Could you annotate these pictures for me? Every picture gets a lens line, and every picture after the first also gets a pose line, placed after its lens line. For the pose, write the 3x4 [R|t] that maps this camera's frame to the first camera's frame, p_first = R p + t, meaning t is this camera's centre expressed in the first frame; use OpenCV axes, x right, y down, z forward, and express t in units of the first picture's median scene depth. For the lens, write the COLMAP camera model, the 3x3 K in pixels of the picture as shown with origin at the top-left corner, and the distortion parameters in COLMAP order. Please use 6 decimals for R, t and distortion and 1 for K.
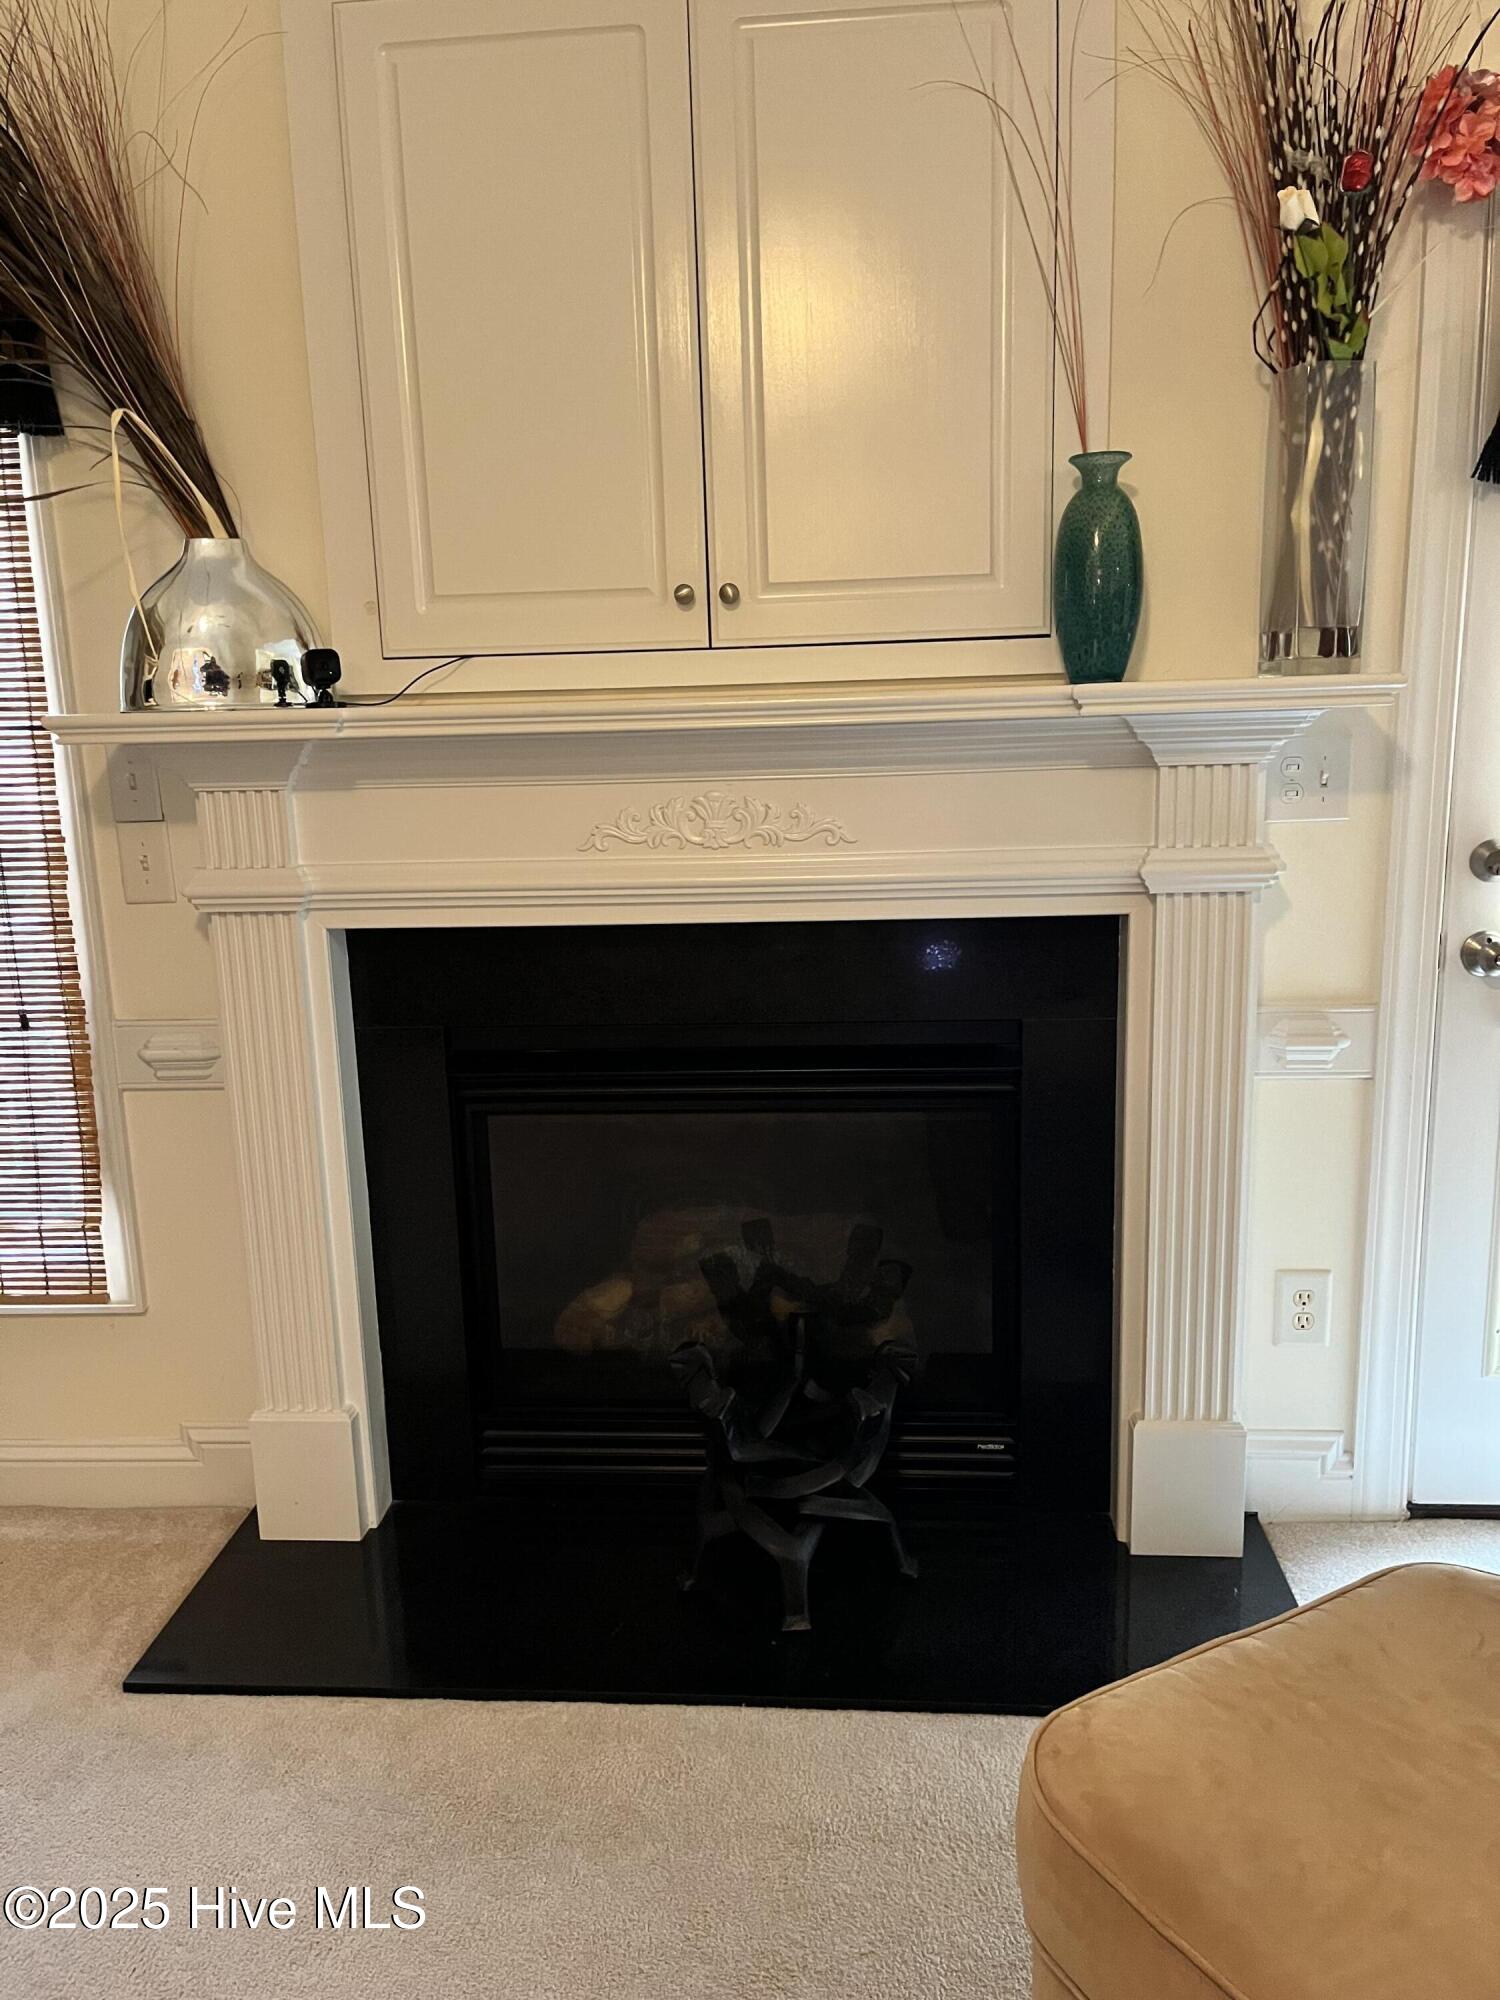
lens RADIAL K [[1532.2, 0, 746.3], [0, 1532.2, 1034.0], [0, 0, 1]] dist [0.044842, -0.046939]
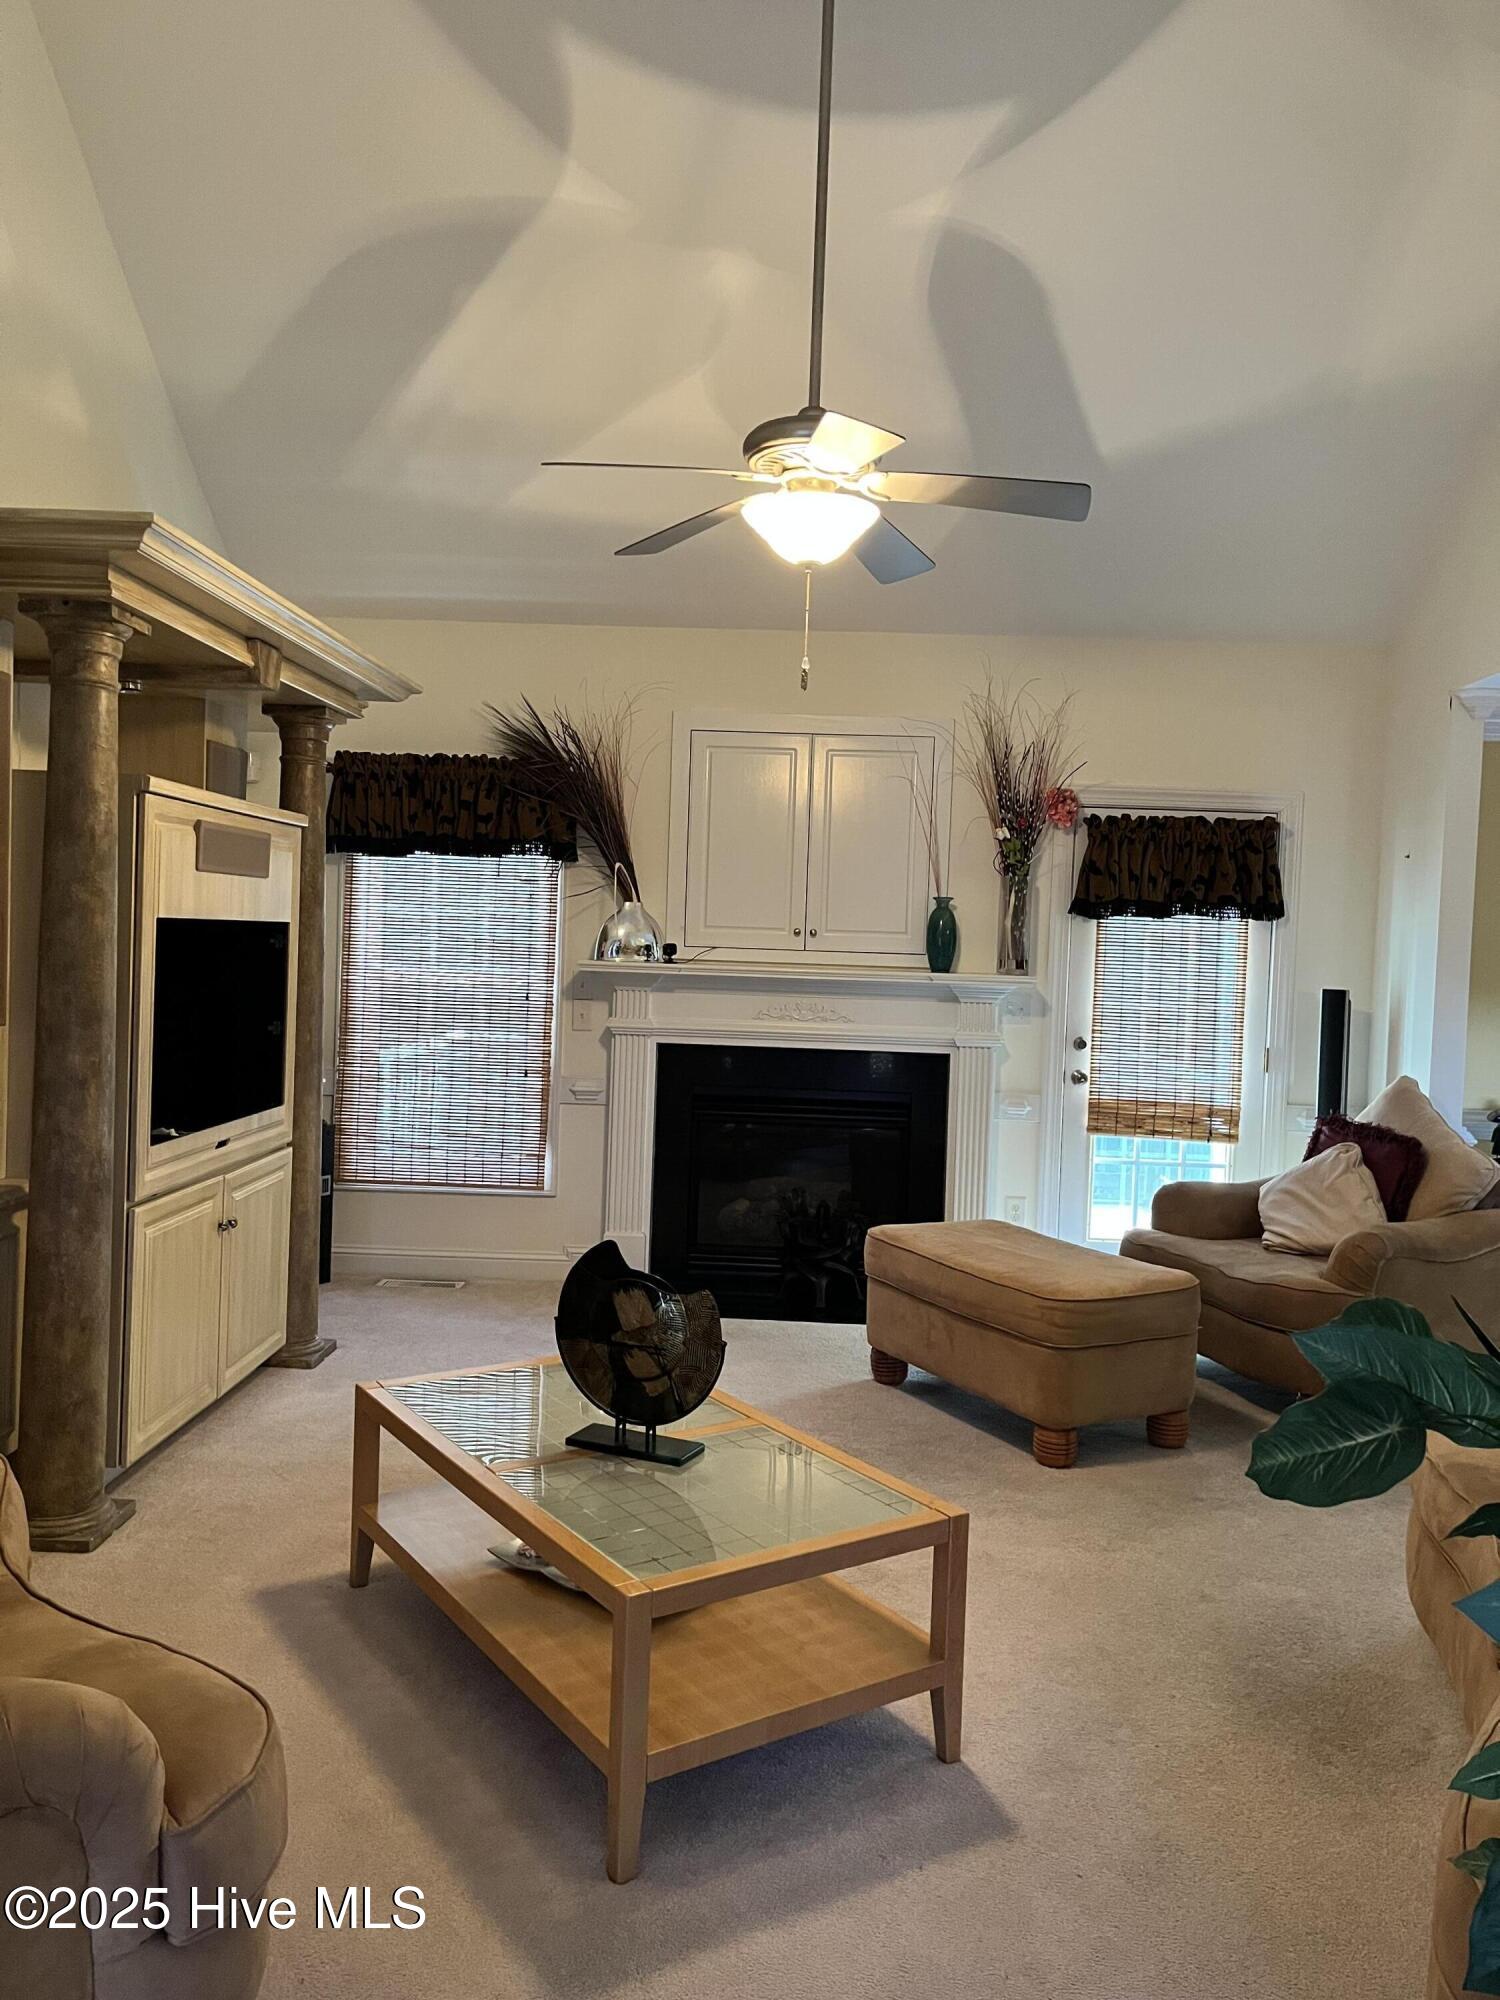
lens RADIAL K [[1532.2, 0, 750.9], [0, 1532.2, 1000.9], [0, 0, 1]] dist [0.044842, -0.046939]
pose [[0.997295, 0.063976, 0.036192, -0.216766], [-0.056506, 0.982197, -0.179154, 0.342116], [-0.047009, 0.176625, 0.983155, -1.713873]]
